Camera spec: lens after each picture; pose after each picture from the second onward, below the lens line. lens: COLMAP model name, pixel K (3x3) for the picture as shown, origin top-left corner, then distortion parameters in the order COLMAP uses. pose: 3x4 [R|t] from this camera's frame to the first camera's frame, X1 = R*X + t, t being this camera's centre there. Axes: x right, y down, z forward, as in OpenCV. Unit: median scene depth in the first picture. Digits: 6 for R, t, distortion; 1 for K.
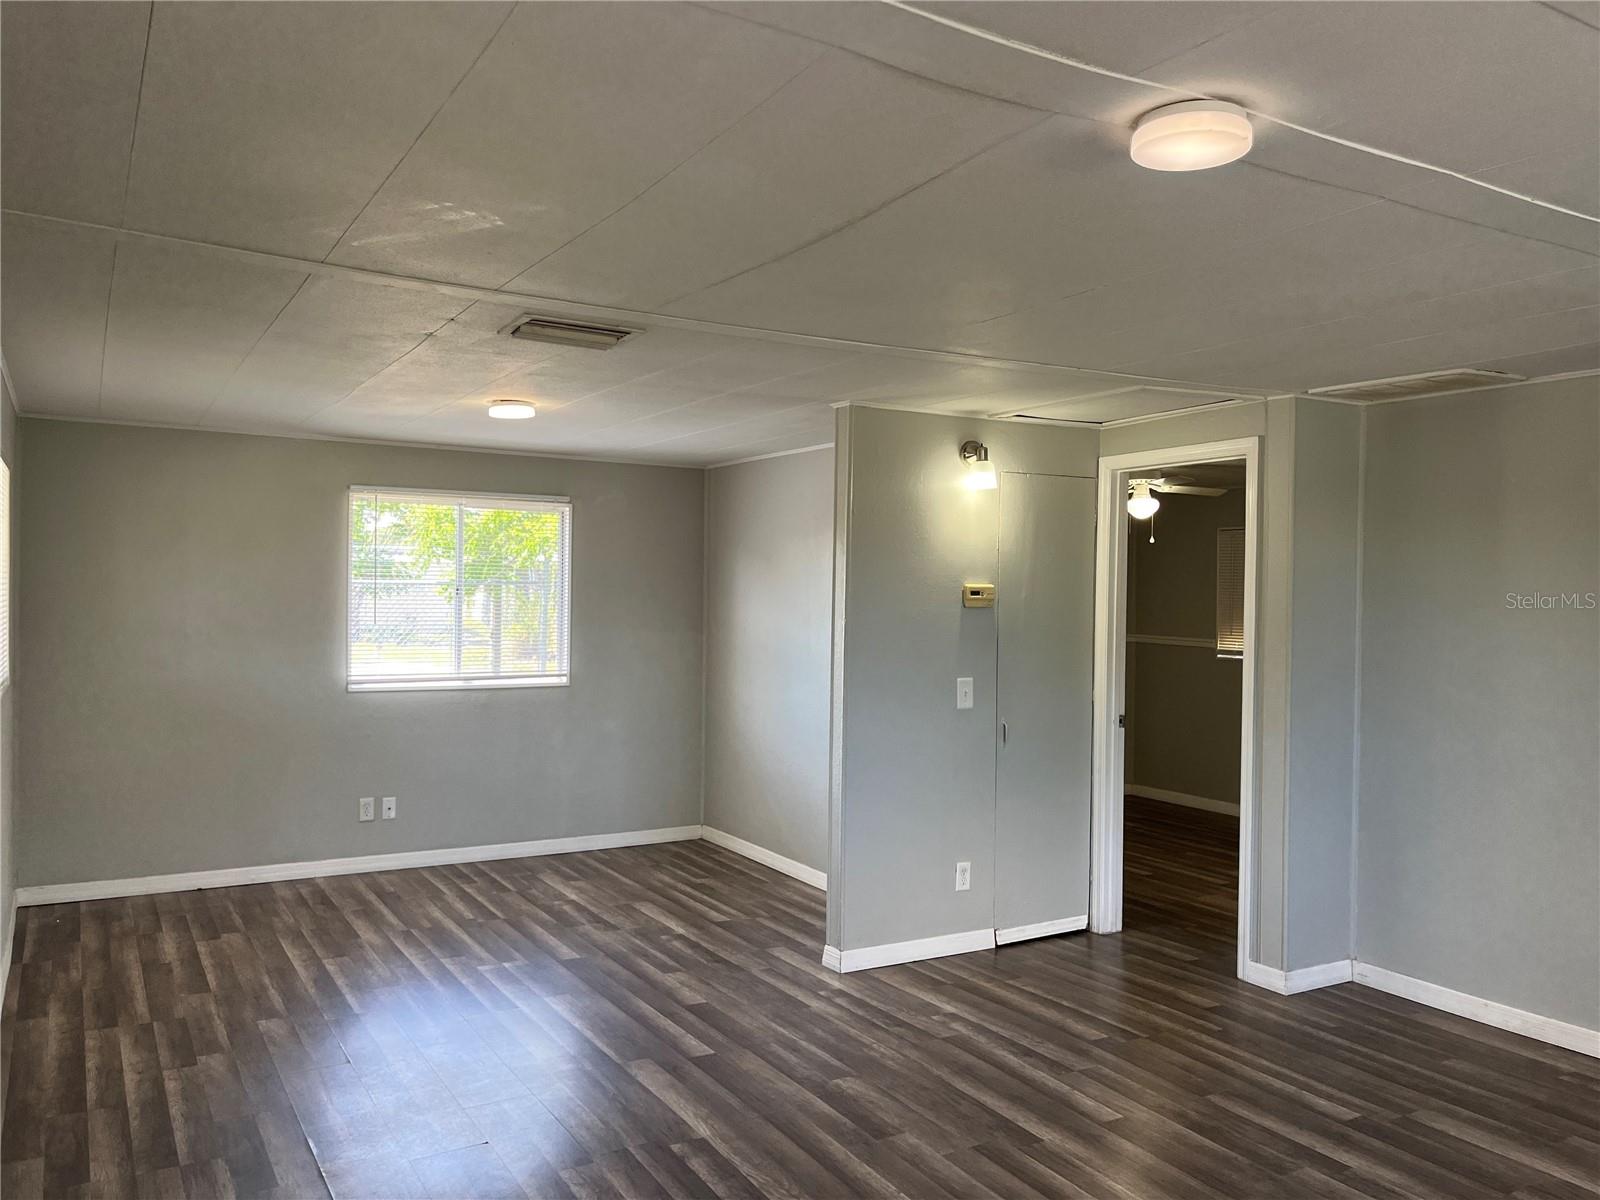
lens RADIAL K [[1233.5, 0, 799.8], [0, 1233.5, 598.5], [0, 0, 1]] dist [-0.008477, 0.001568]
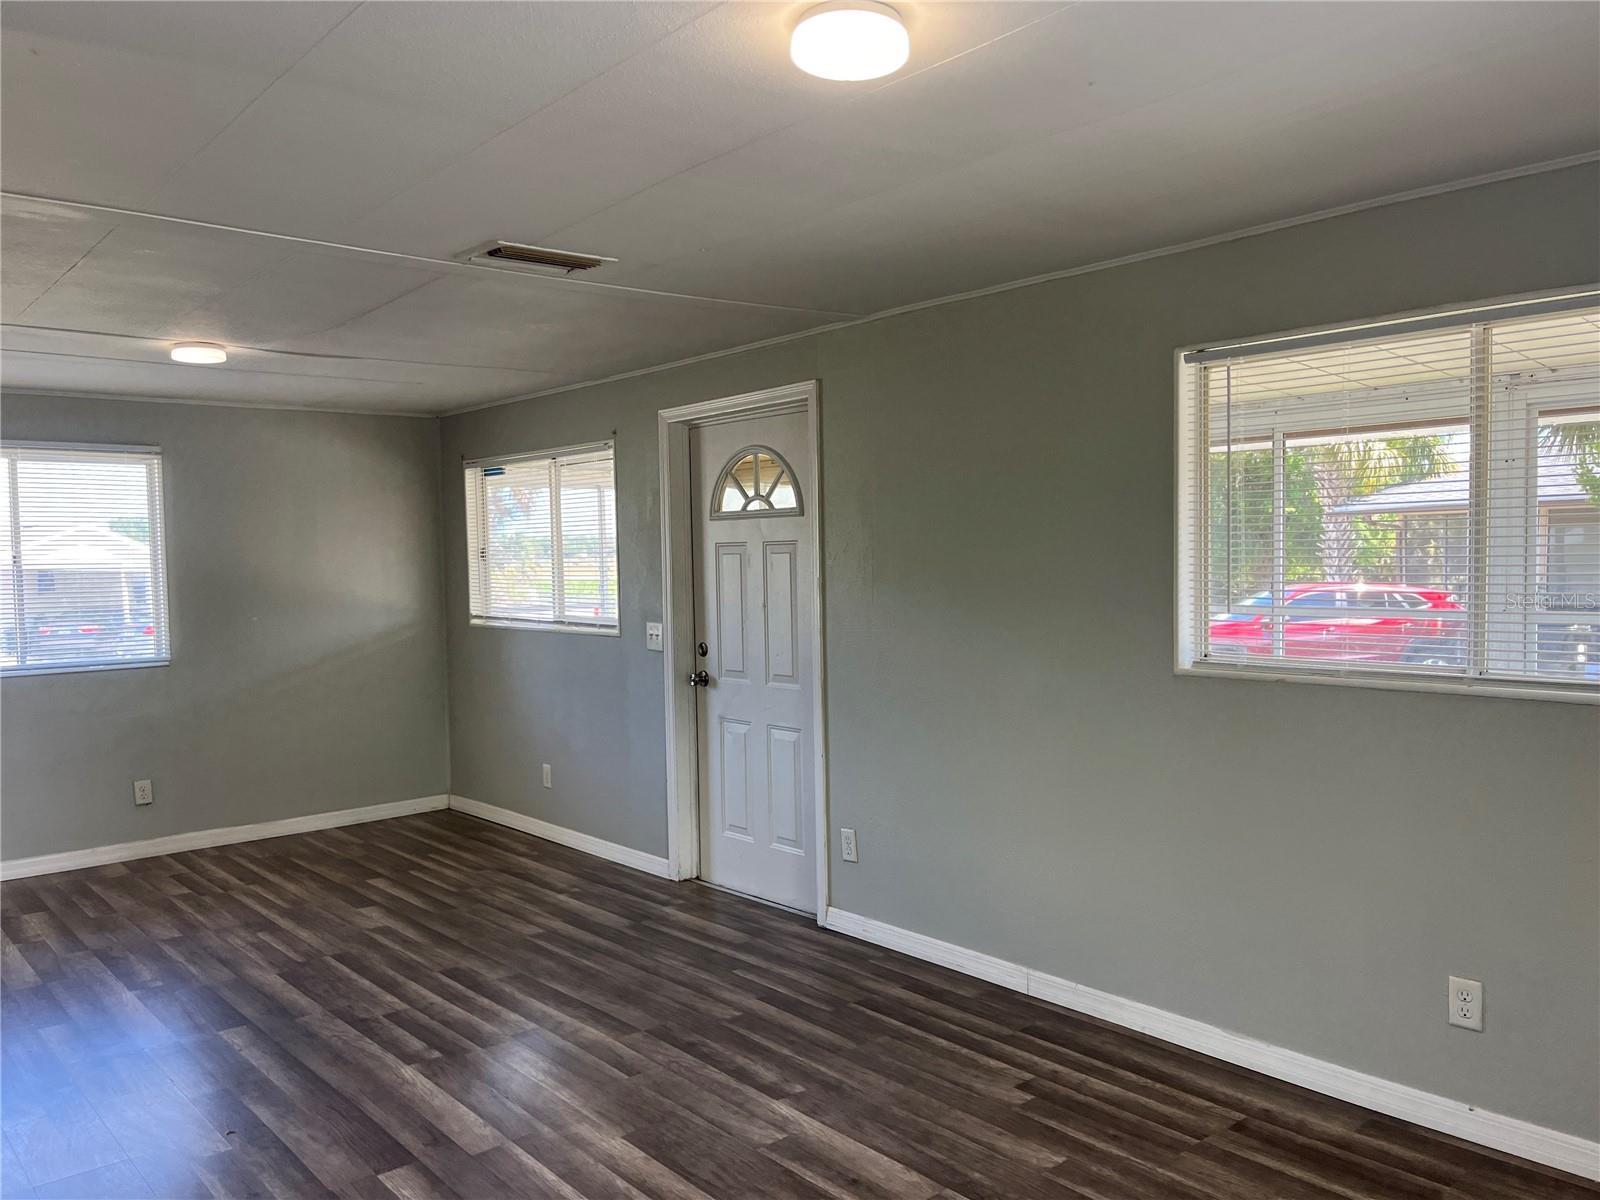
lens RADIAL K [[1233.5, 0, 800.3], [0, 1233.5, 602.2], [0, 0, 1]] dist [-0.008477, 0.001568]
pose [[-0.984042, 0.012839, -0.177472, -0.212347], [0.004848, 0.998958, 0.045387, 0.002884], [0.177870, 0.043803, -0.983079, 1.951052]]
